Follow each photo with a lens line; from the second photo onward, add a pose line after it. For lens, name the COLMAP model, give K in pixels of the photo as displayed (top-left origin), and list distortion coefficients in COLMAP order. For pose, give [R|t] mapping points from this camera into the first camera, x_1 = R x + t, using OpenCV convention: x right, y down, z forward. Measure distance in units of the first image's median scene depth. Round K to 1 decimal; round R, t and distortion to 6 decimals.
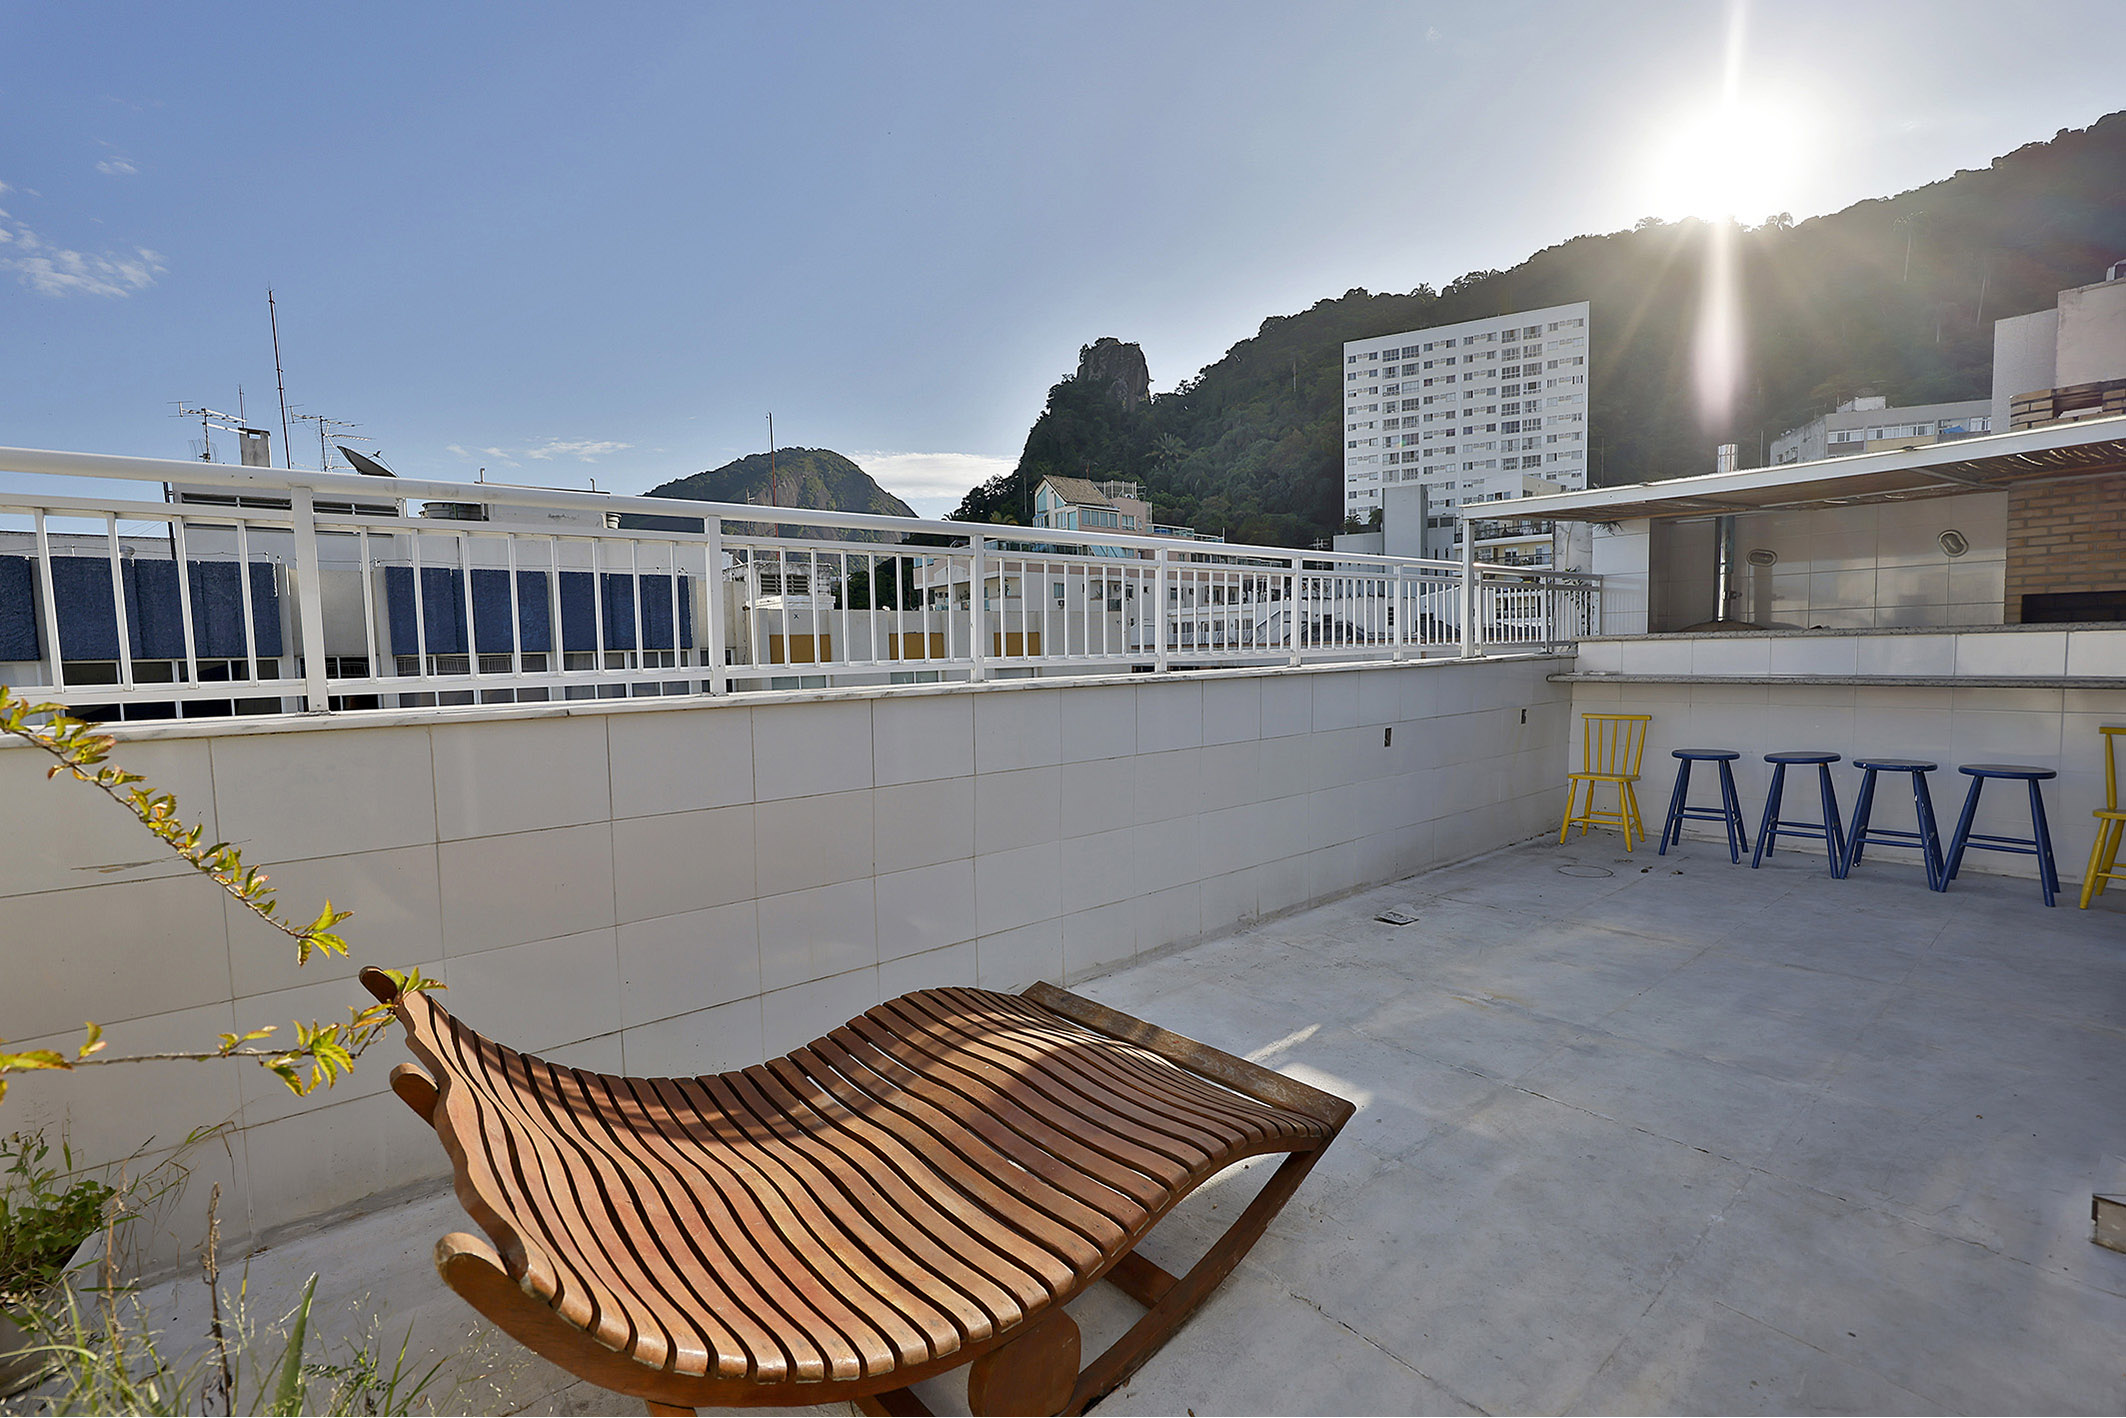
lens RADIAL K [[907.7, 0, 1059.3], [0, 907.7, 704.1], [0, 0, 1]] dist [0.000411, -0.000057]
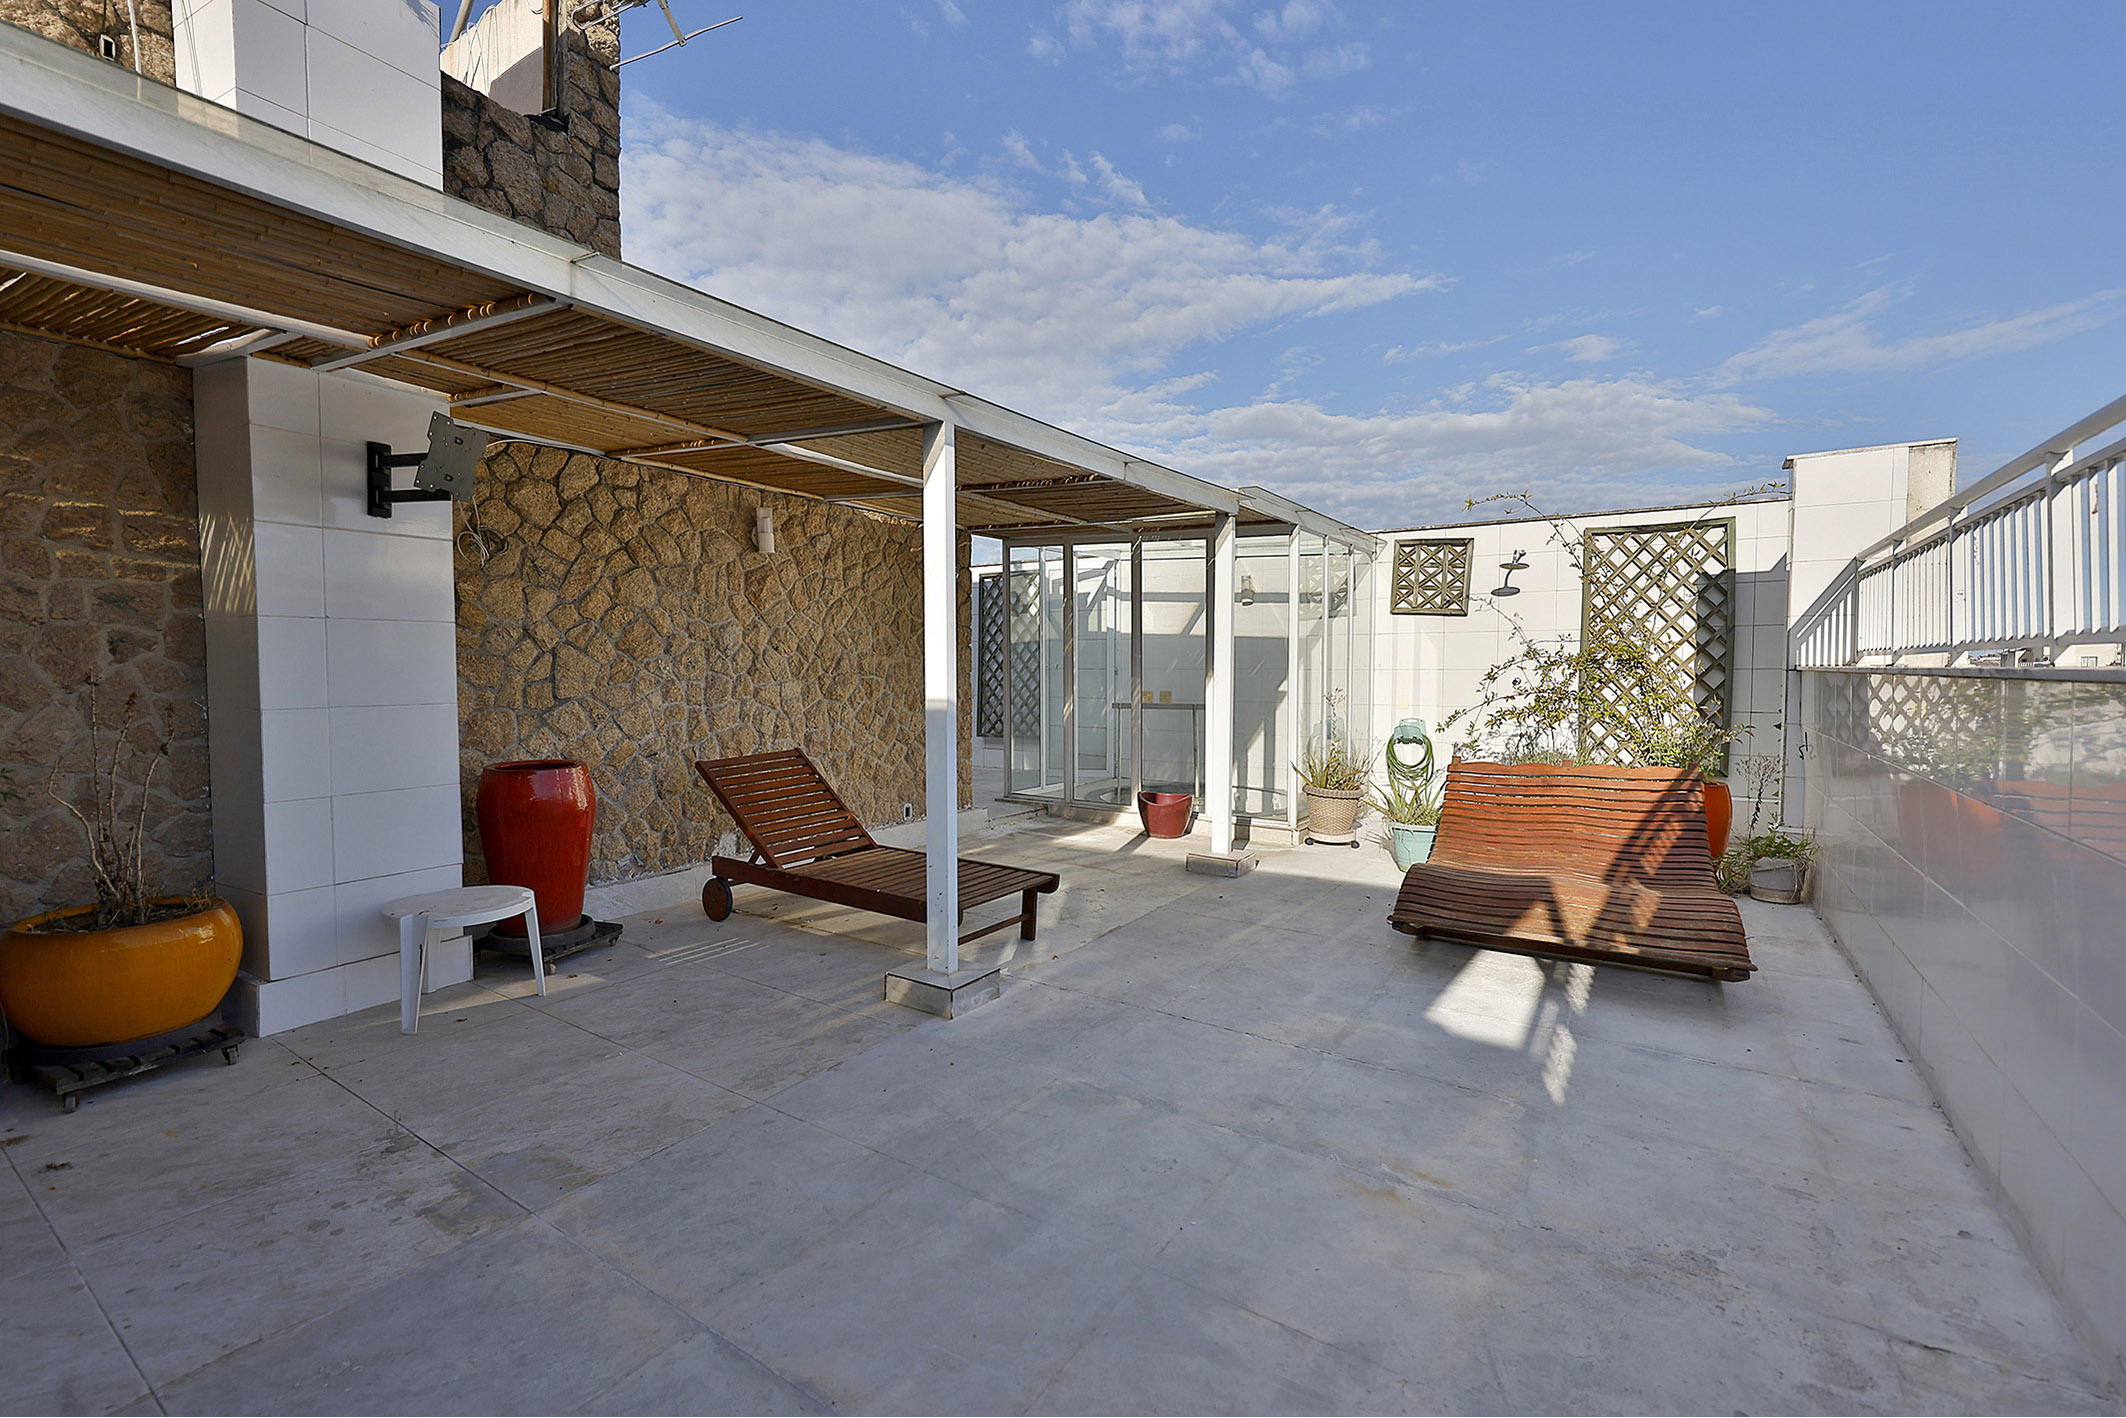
lens RADIAL K [[907.7, 0, 1059.3], [0, 907.7, 704.1], [0, 0, 1]] dist [0.000411, -0.000057]
pose [[-0.953540, 0.036817, -0.299007, 0.985857], [0.004981, 0.994296, 0.106543, -0.086831], [0.301224, 0.100104, -0.948284, 1.683545]]
